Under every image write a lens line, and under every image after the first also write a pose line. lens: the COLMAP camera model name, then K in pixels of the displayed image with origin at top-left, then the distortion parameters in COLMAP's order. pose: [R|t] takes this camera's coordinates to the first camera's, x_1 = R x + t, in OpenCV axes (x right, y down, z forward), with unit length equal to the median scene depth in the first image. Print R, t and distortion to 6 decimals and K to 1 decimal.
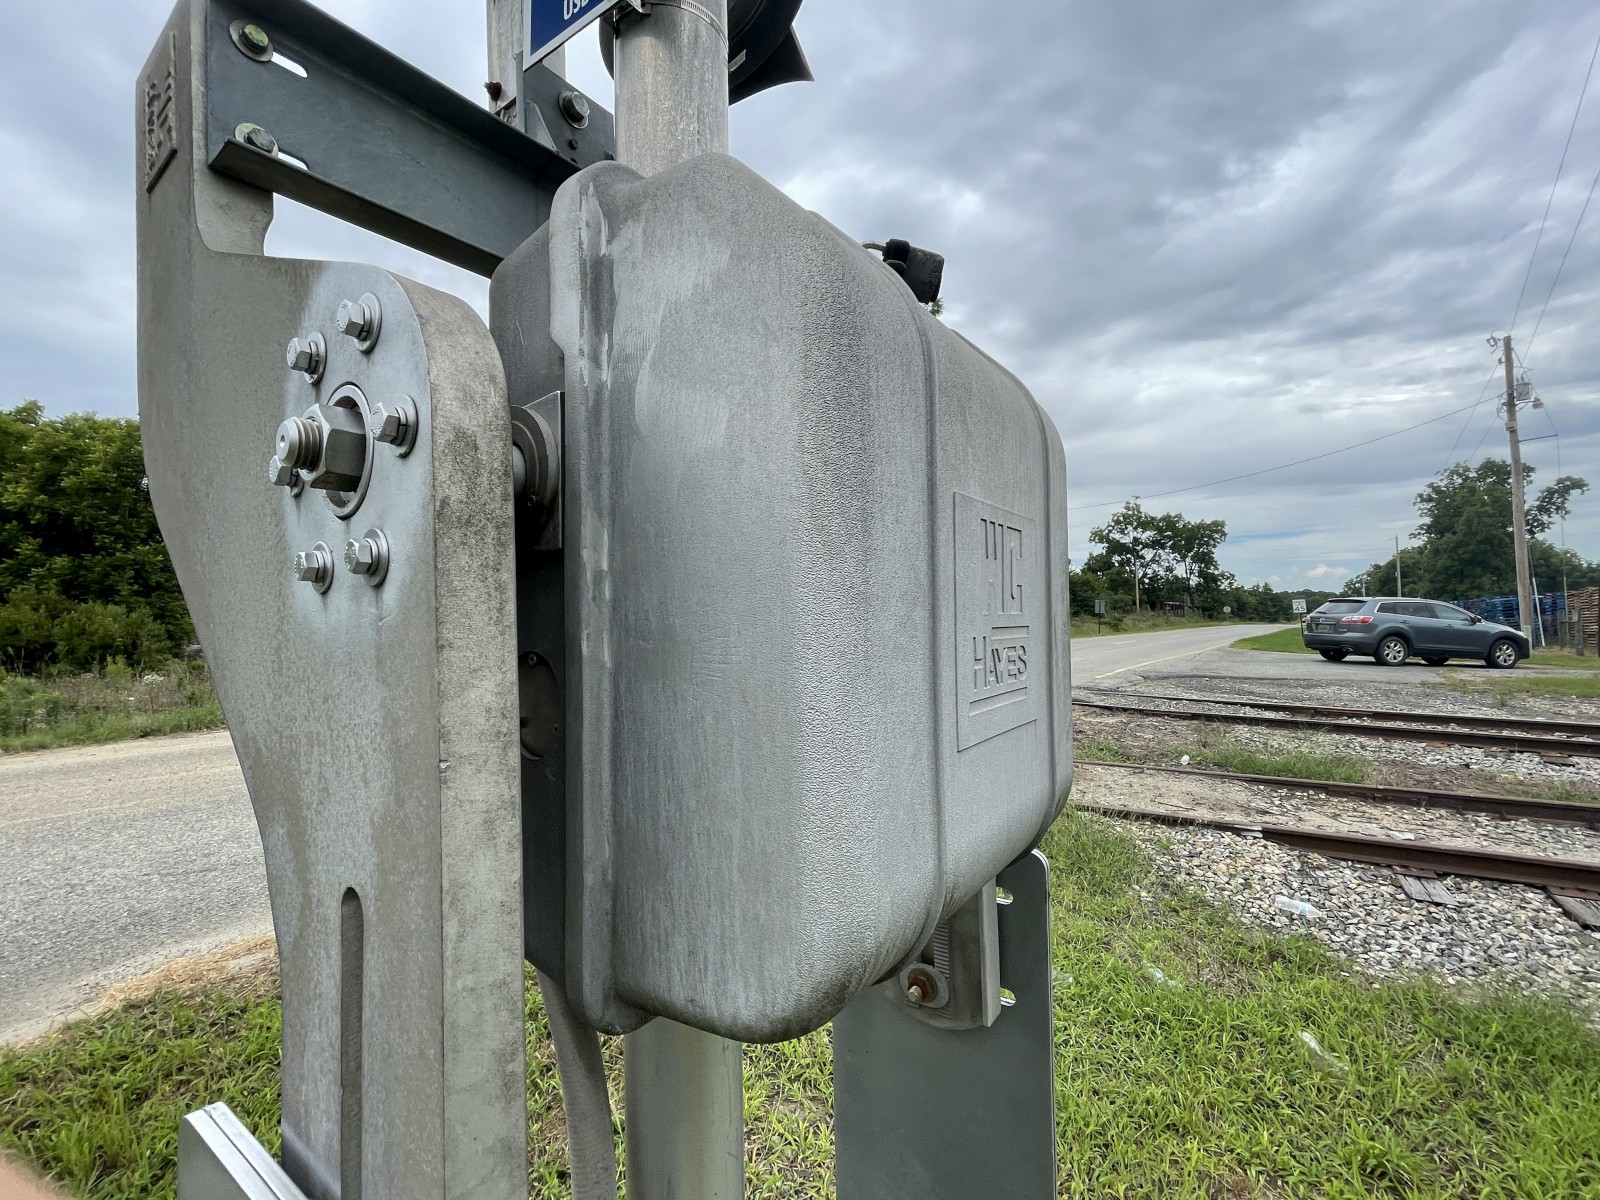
lens RADIAL K [[684.0, 0, 794.9], [0, 684.0, 585.6], [0, 0, 1]] dist [-0.001245, -0.000275]
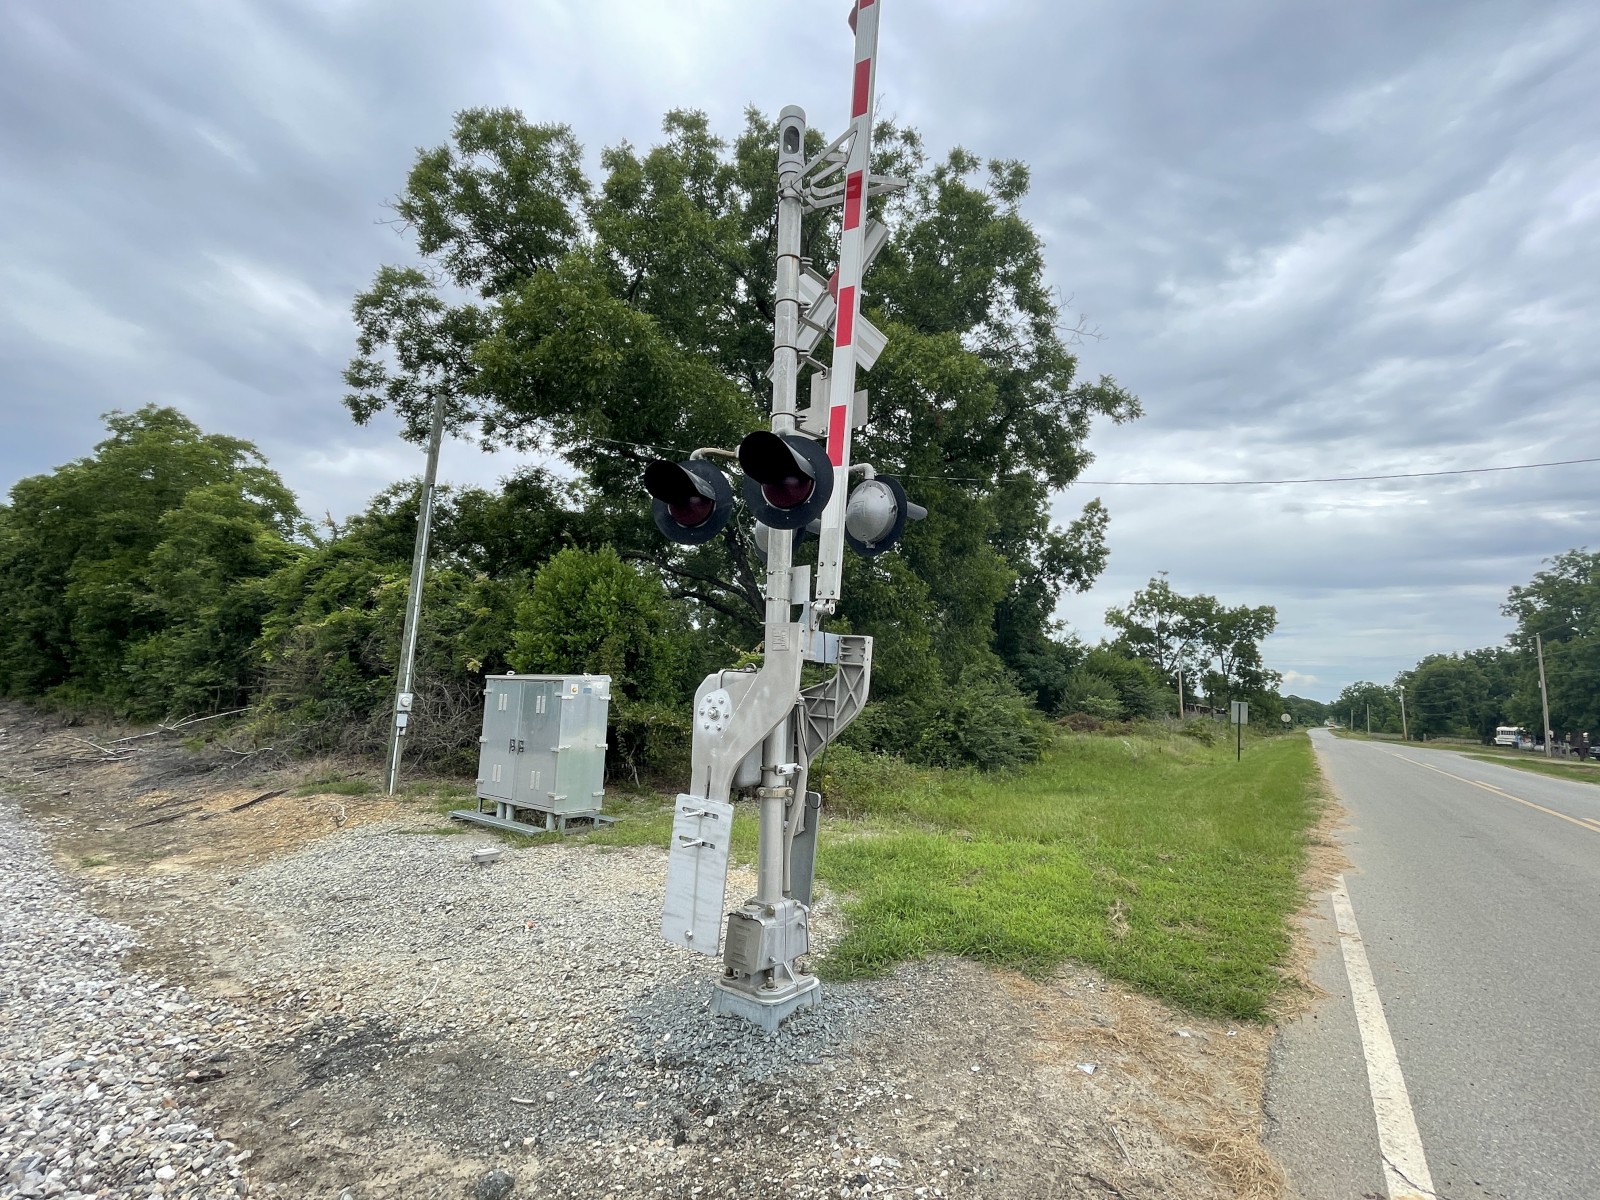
lens RADIAL K [[745.3, 0, 798.3], [0, 745.3, 598.5], [0, 0, 1]] dist [0.004021, -0.000826]
pose [[0.996038, 0.063942, 0.061803, -0.000186], [-0.058636, 0.994726, -0.084151, 0.002903], [-0.066858, 0.080194, 0.994535, 0.127762]]
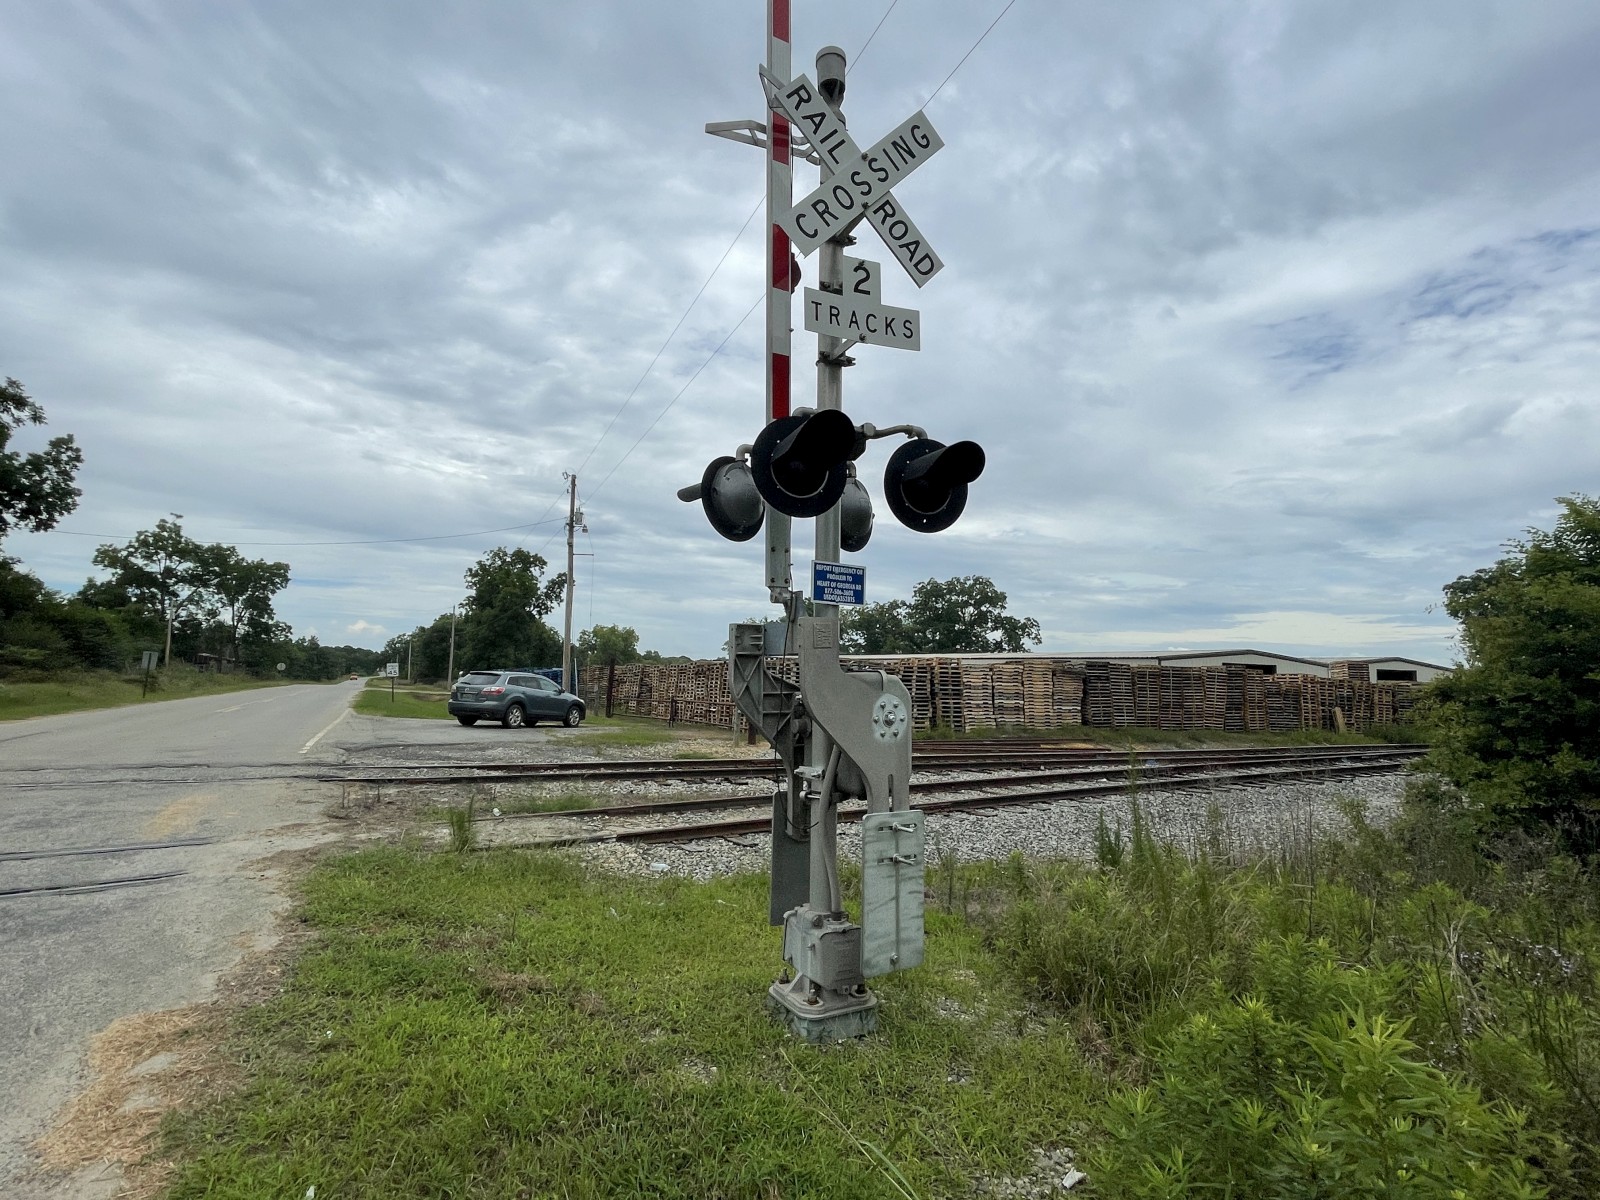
lens RADIAL K [[794.3, 0, 809.8], [0, 794.3, 606.2], [0, 0, 1]] dist [-0.005988, 0.000361]
pose [[0.387035, 0.105205, 0.916043, -0.029416], [-0.069221, 0.993981, -0.084909, -0.001980], [-0.919463, -0.030547, 0.391988, -0.004941]]
